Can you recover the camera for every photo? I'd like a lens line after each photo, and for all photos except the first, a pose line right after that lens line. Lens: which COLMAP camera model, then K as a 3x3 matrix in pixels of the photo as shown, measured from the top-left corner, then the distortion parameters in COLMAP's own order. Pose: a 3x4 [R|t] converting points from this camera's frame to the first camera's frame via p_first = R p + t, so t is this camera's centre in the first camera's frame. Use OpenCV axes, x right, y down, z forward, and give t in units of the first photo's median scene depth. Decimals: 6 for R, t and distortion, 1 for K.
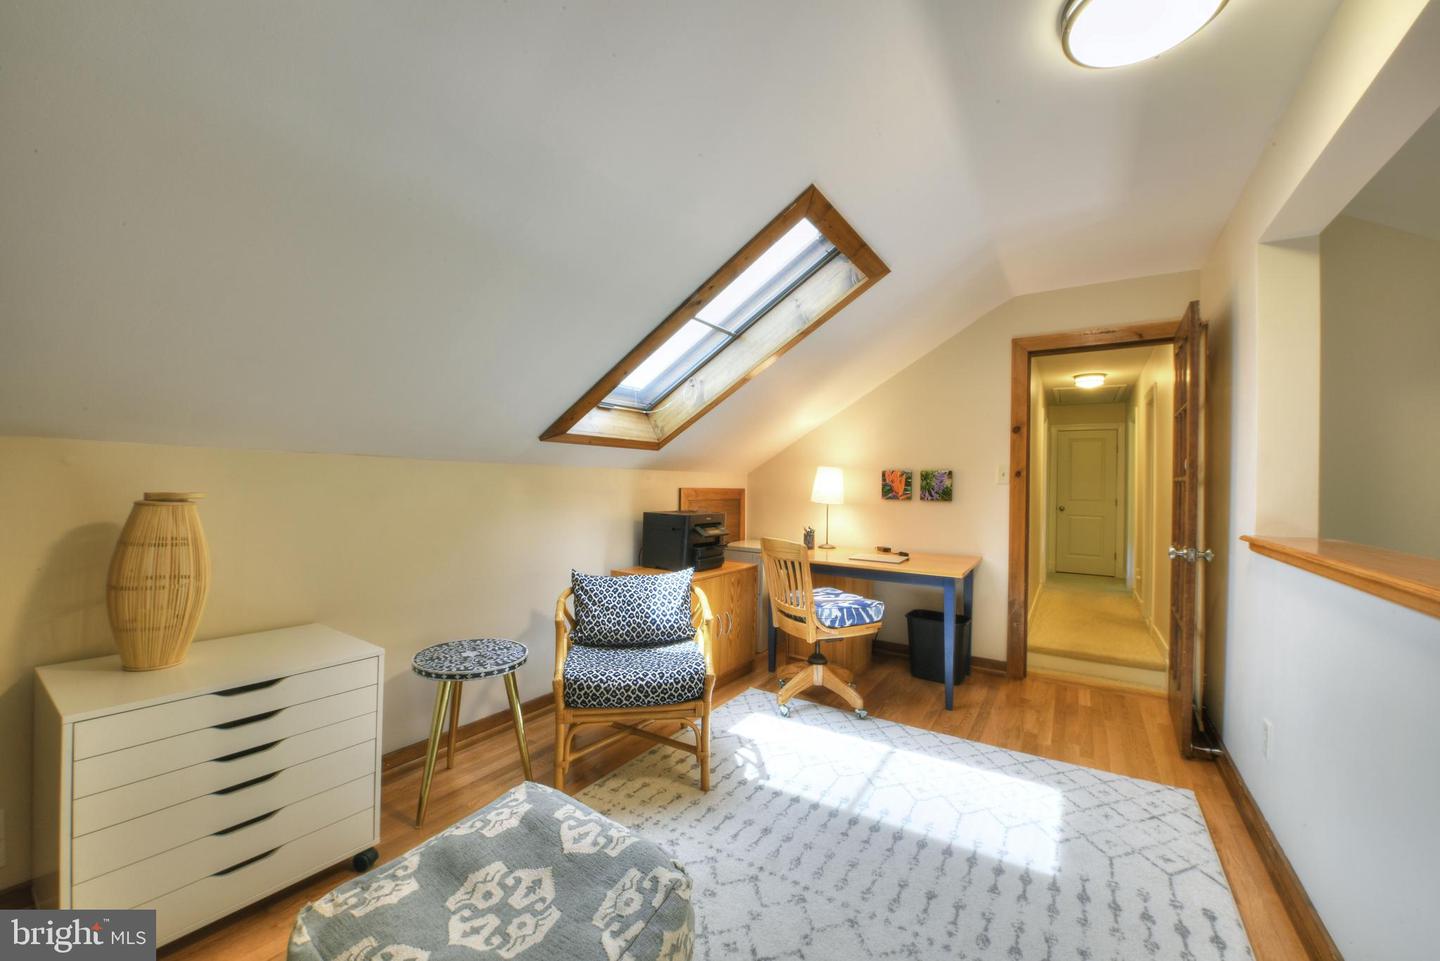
lens RADIAL K [[560.1, 0, 715.6], [0, 560.1, 478.1], [0, 0, 1]] dist [-0.002635, -0.000054]
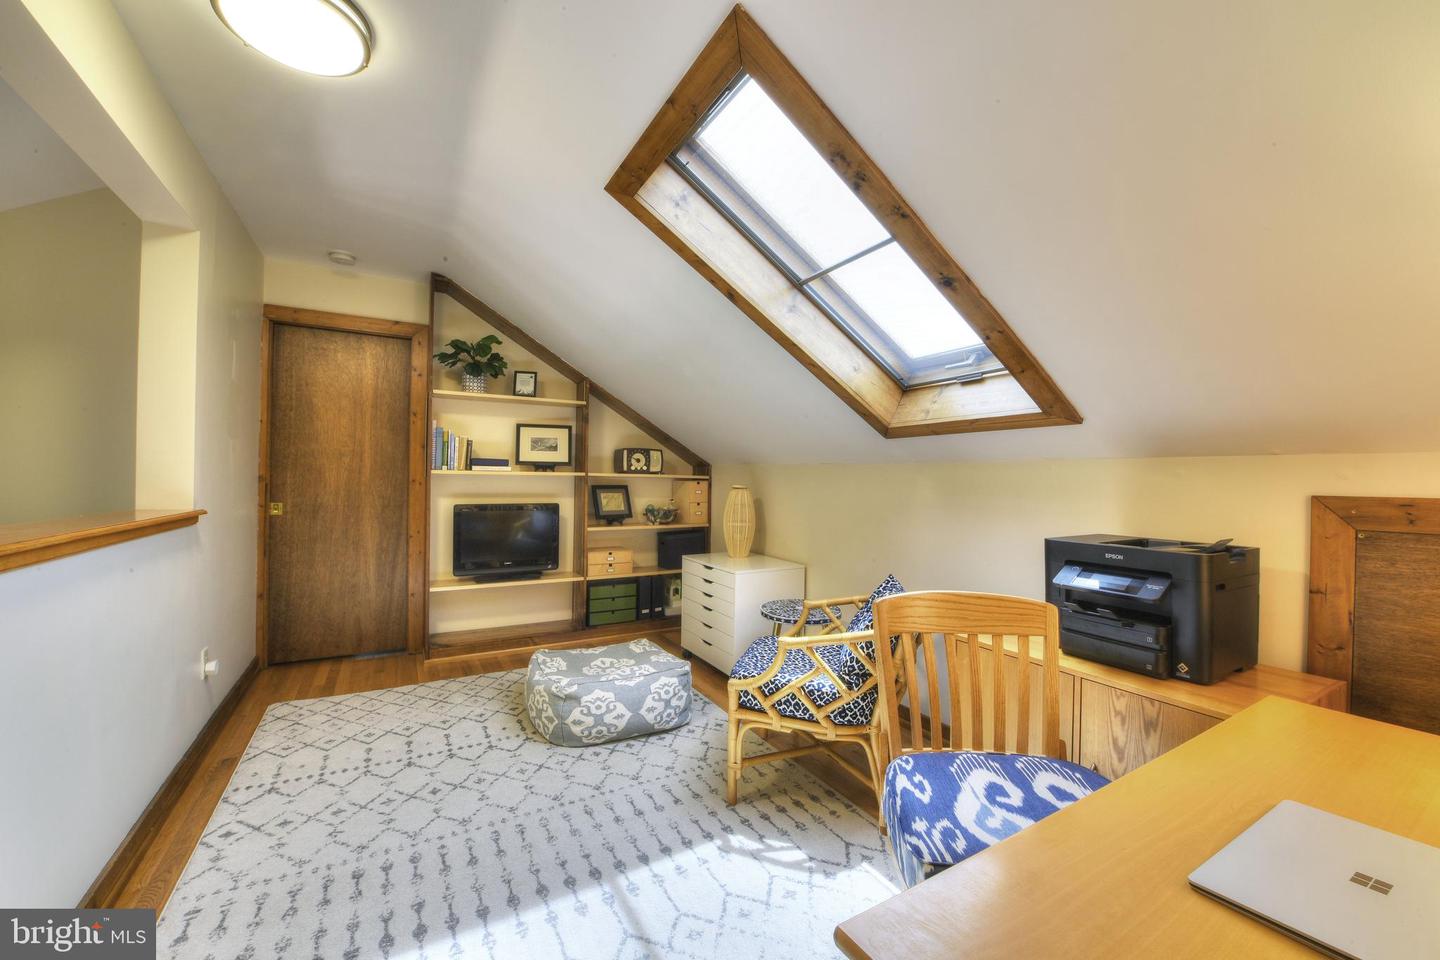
lens RADIAL K [[560.1, 0, 715.6], [0, 560.1, 477.6], [0, 0, 1]] dist [-0.002635, -0.000054]
pose [[-0.452082, -0.028858, -0.891509, 0.942694], [-0.014033, 0.999583, -0.025241, 0.039687], [0.891866, 0.001100, -0.452299, 1.561495]]
